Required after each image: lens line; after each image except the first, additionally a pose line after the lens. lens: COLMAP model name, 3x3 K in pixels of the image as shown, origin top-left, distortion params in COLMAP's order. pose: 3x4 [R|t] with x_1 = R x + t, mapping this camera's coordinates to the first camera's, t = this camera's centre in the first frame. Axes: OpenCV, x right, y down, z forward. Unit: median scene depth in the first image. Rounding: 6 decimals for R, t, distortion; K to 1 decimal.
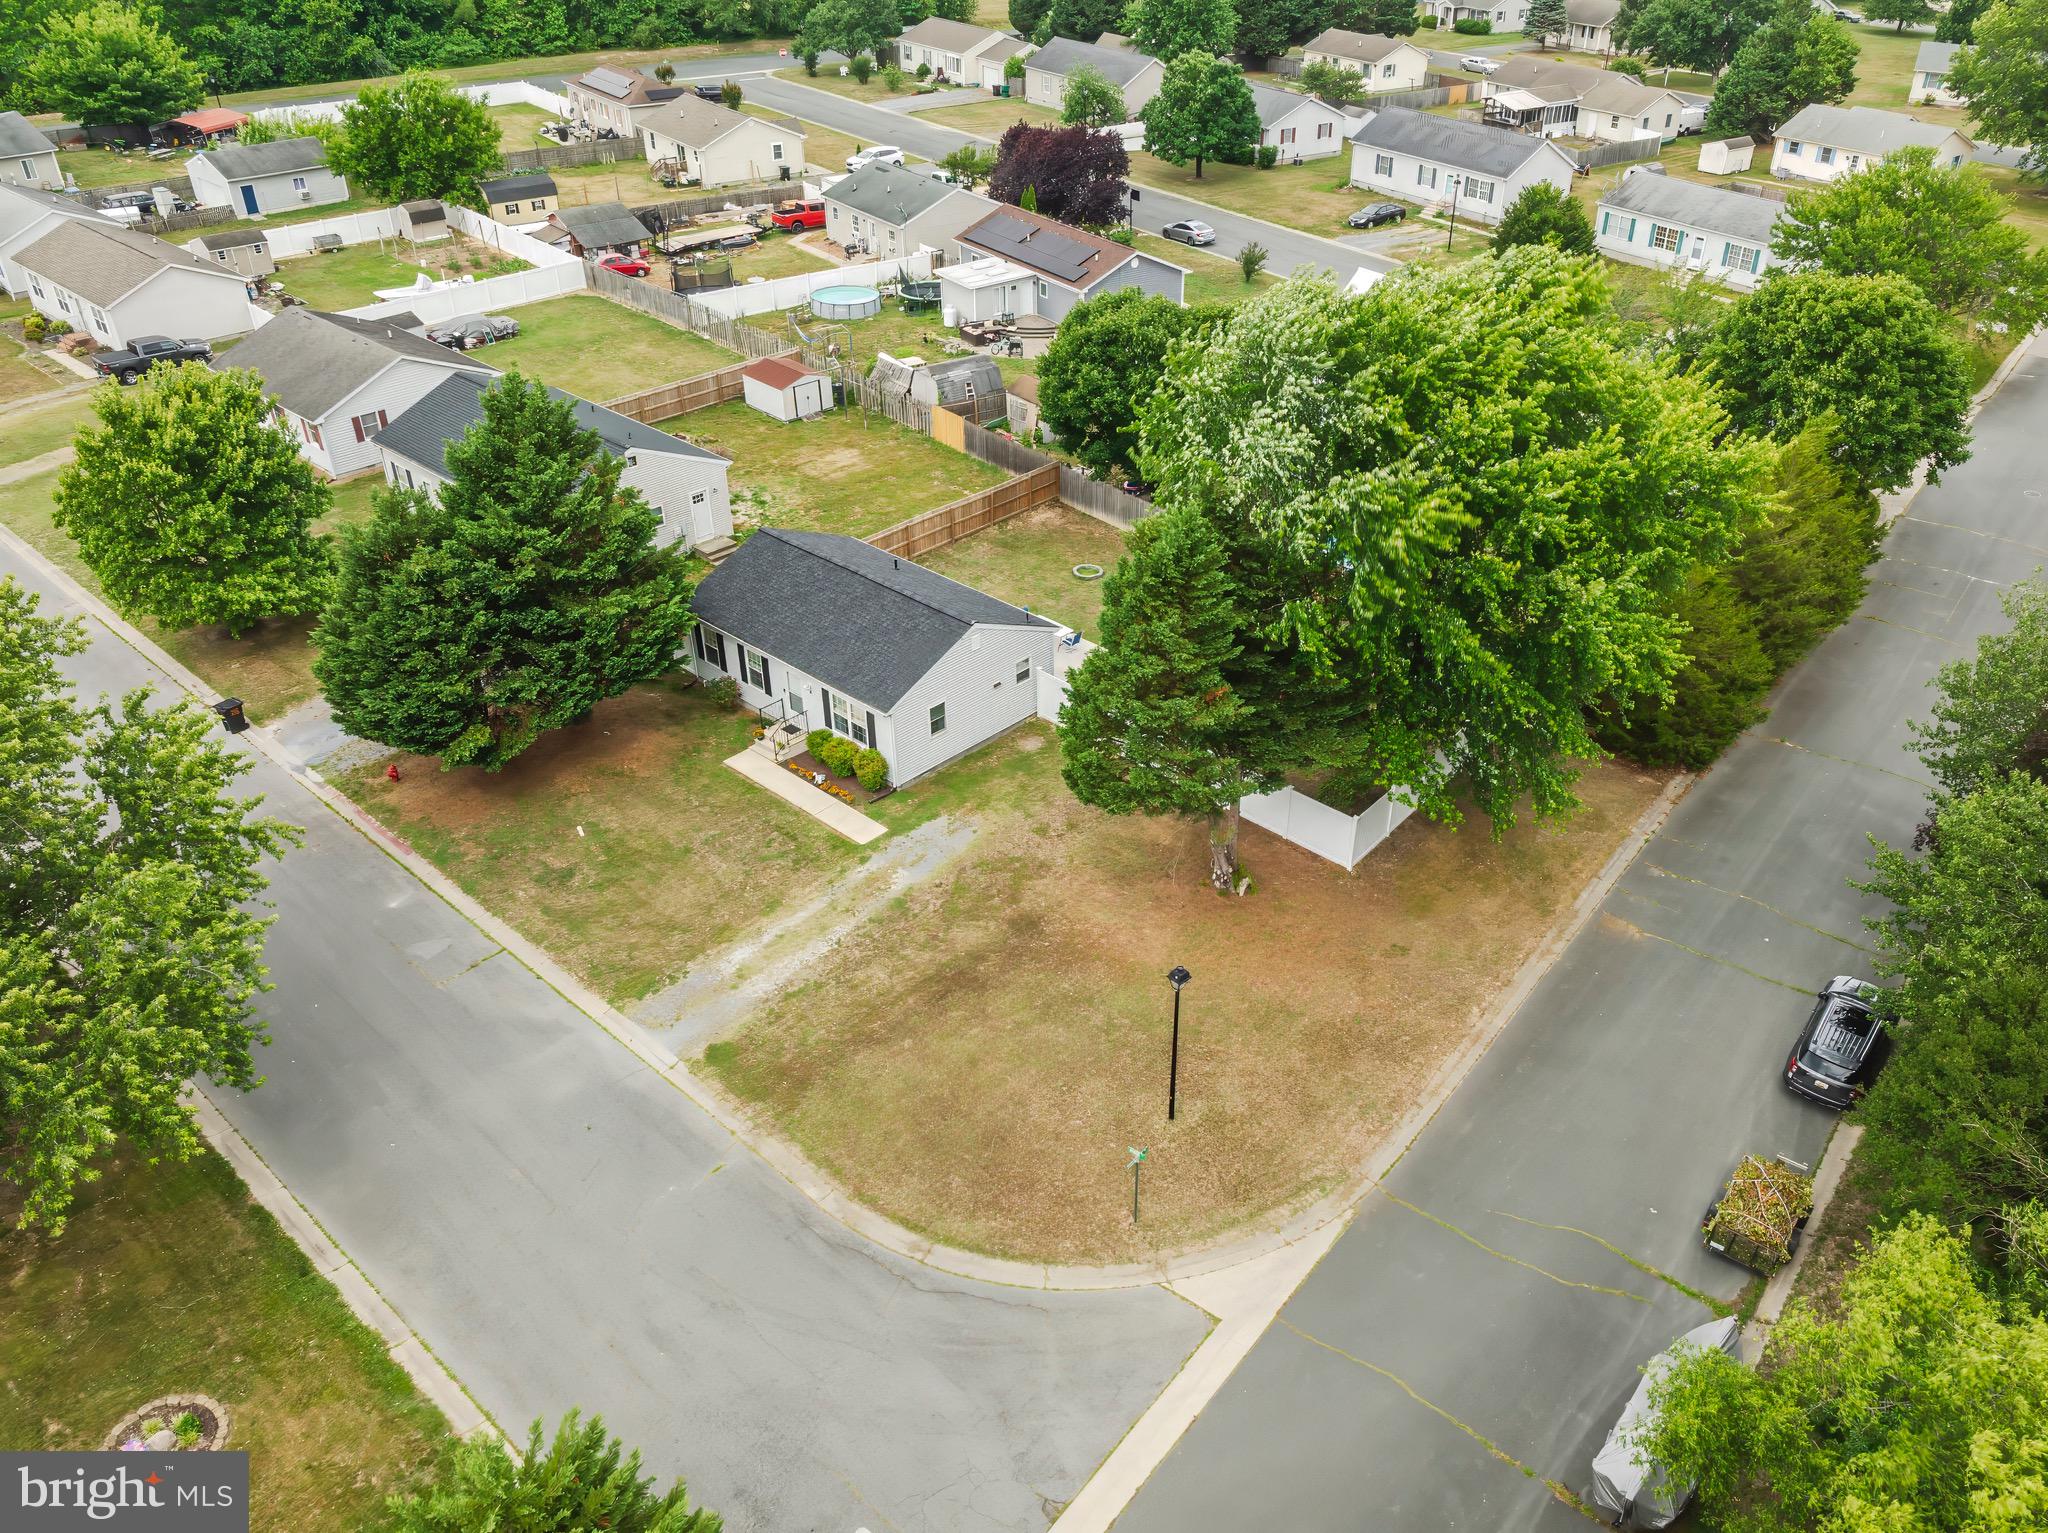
lens RADIAL K [[1546.8, 0, 1102.1], [0, 1546.8, 813.0], [0, 0, 1]] dist [-0.020752, 0.001596]
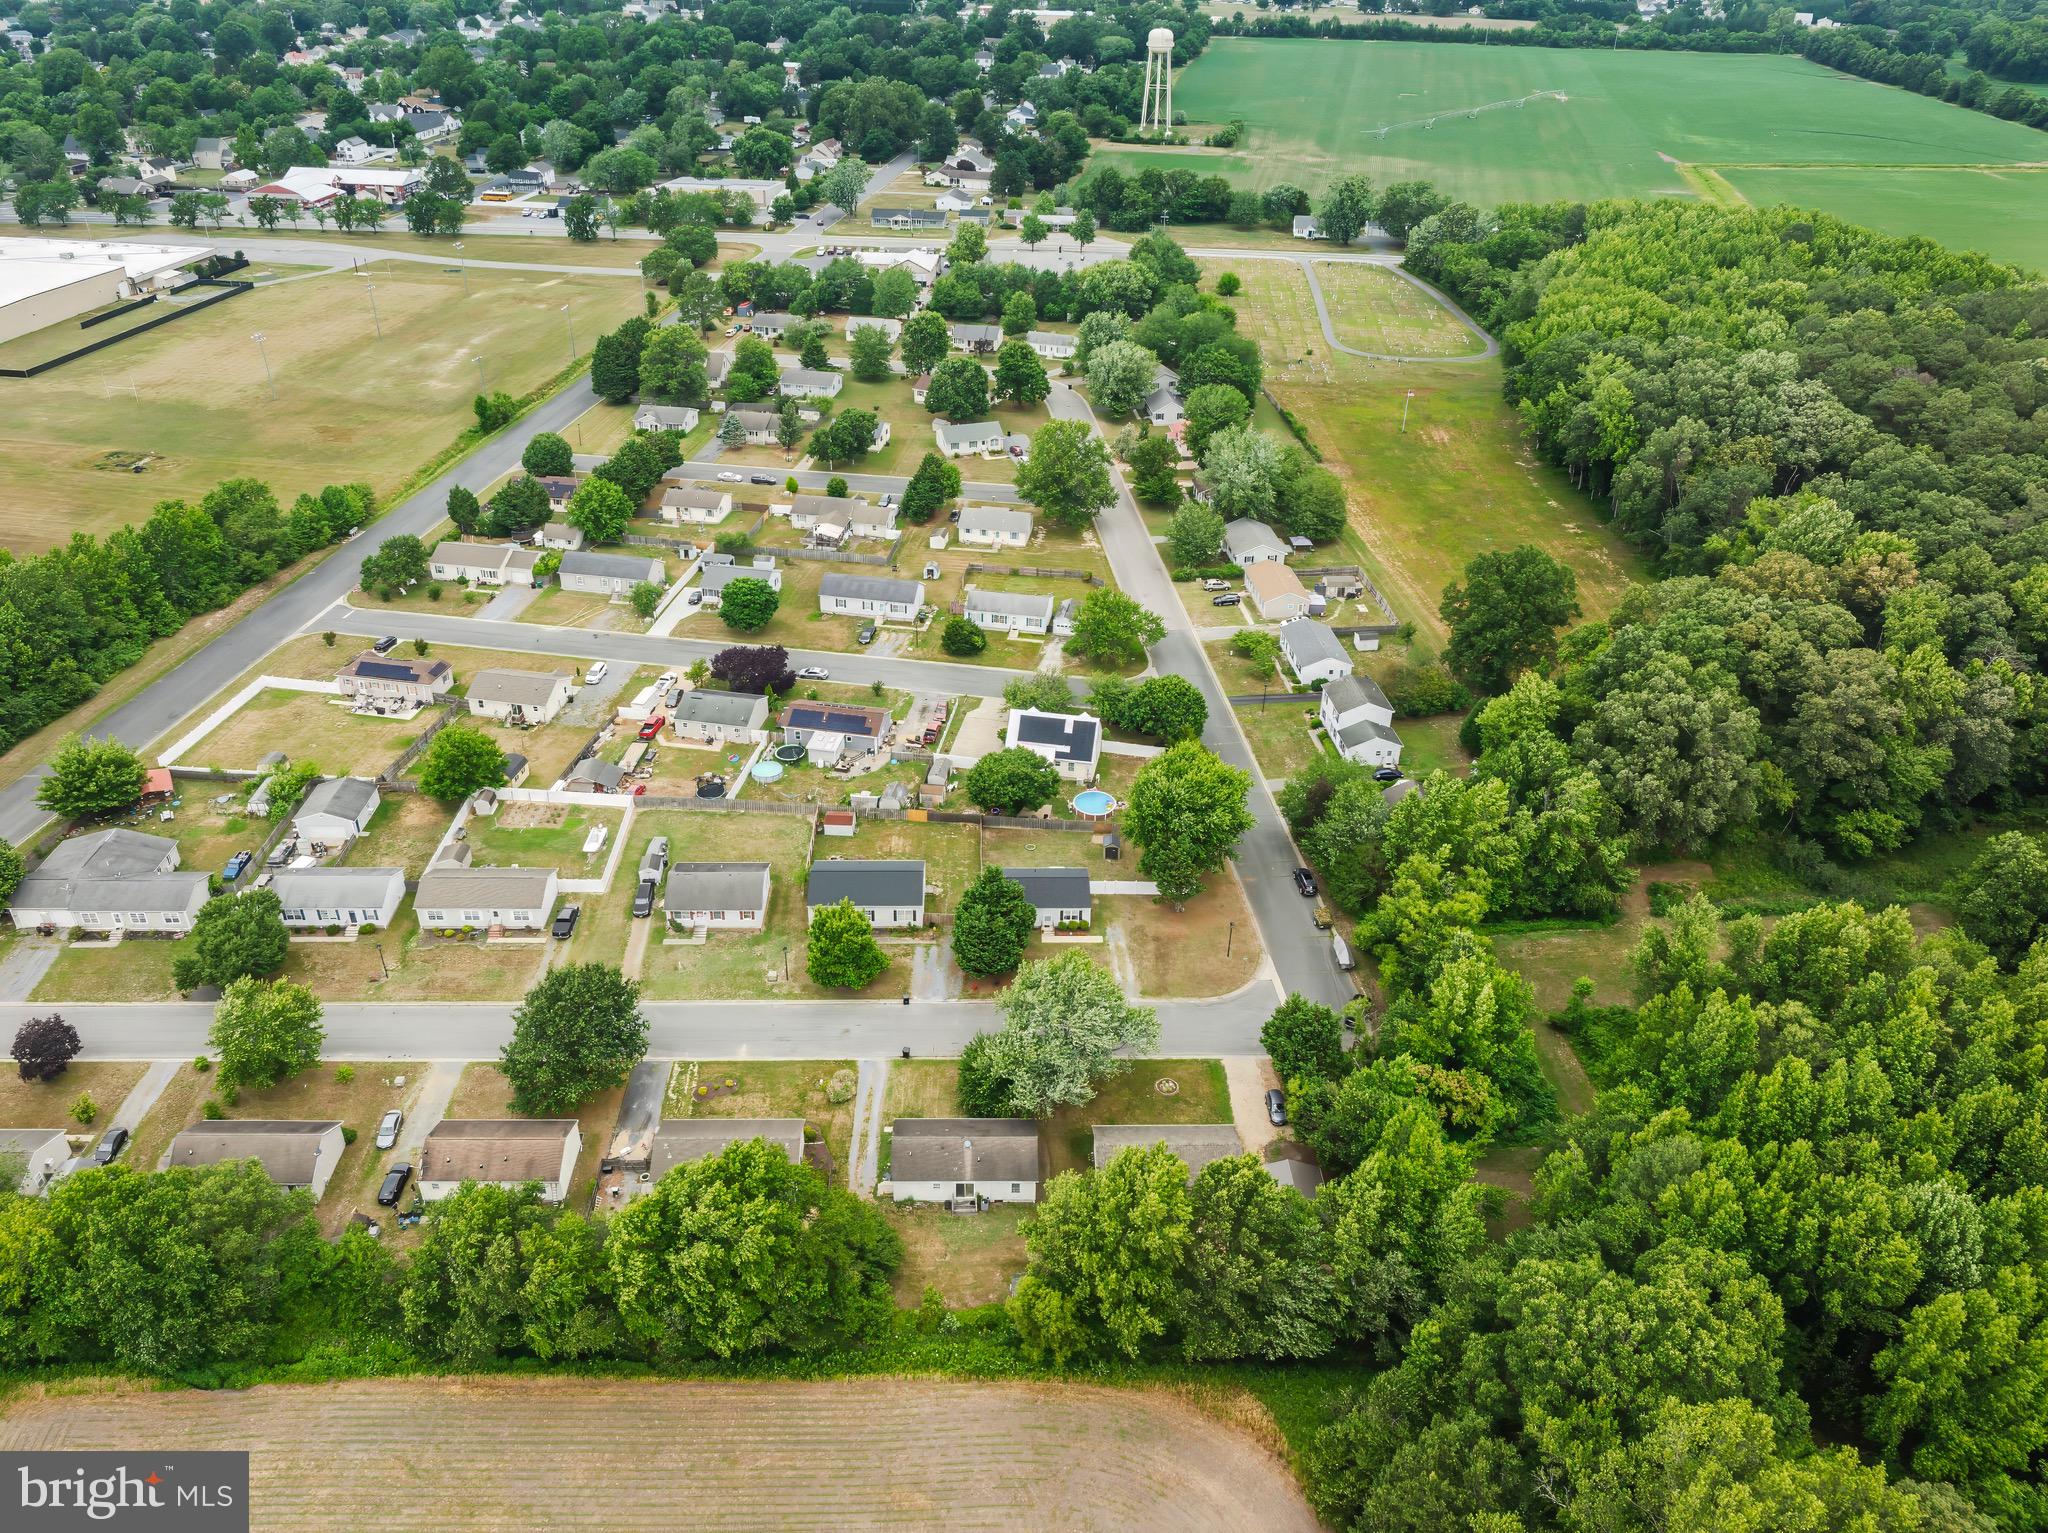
lens RADIAL K [[1460.2, 0, 1001.8], [0, 1460.2, 768.8], [0, 0, 1]] dist [-0.021247, 0.004933]
pose [[0.736635, -0.364929, 0.569382, -2.087196], [0.380175, 0.919747, 0.097636, -0.765096], [-0.559318, 0.144543, 0.816254, -1.731146]]
